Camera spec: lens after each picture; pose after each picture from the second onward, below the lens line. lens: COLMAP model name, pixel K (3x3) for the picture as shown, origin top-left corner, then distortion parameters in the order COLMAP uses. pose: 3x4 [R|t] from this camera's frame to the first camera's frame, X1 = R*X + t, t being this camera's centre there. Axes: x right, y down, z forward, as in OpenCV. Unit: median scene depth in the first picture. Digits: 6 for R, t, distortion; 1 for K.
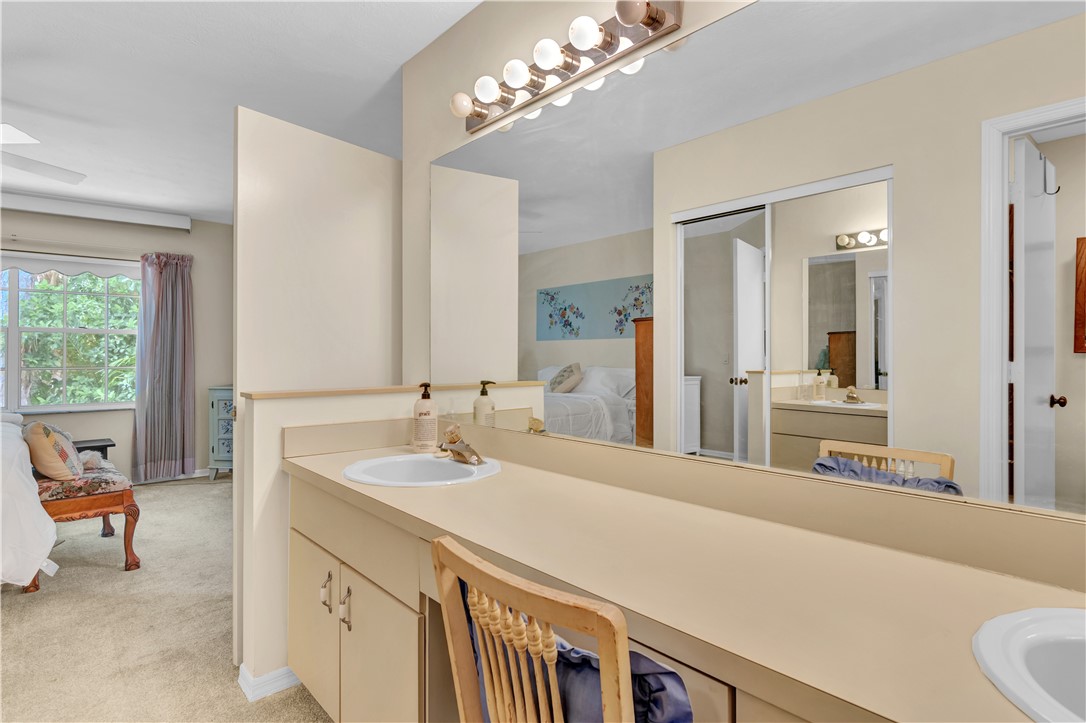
lens RADIAL K [[580.9, 0, 542.5], [0, 580.9, 356.3], [0, 0, 1]] dist [-0.004158, -0.001192]
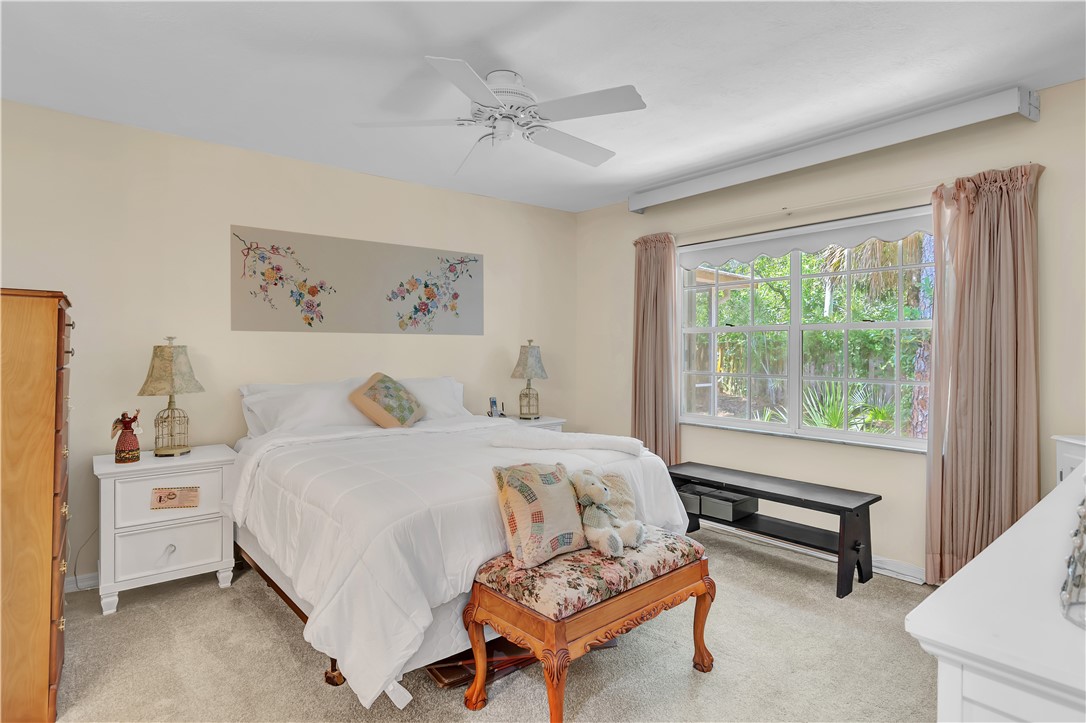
lens RADIAL K [[580.9, 0, 542.5], [0, 580.9, 356.3], [0, 0, 1]] dist [-0.004158, -0.001192]
pose [[-0.036399, 0.011937, -0.999266, -0.102709], [-0.000111, 0.999929, 0.011949, -0.017359], [0.999337, 0.000546, -0.036395, 0.632973]]
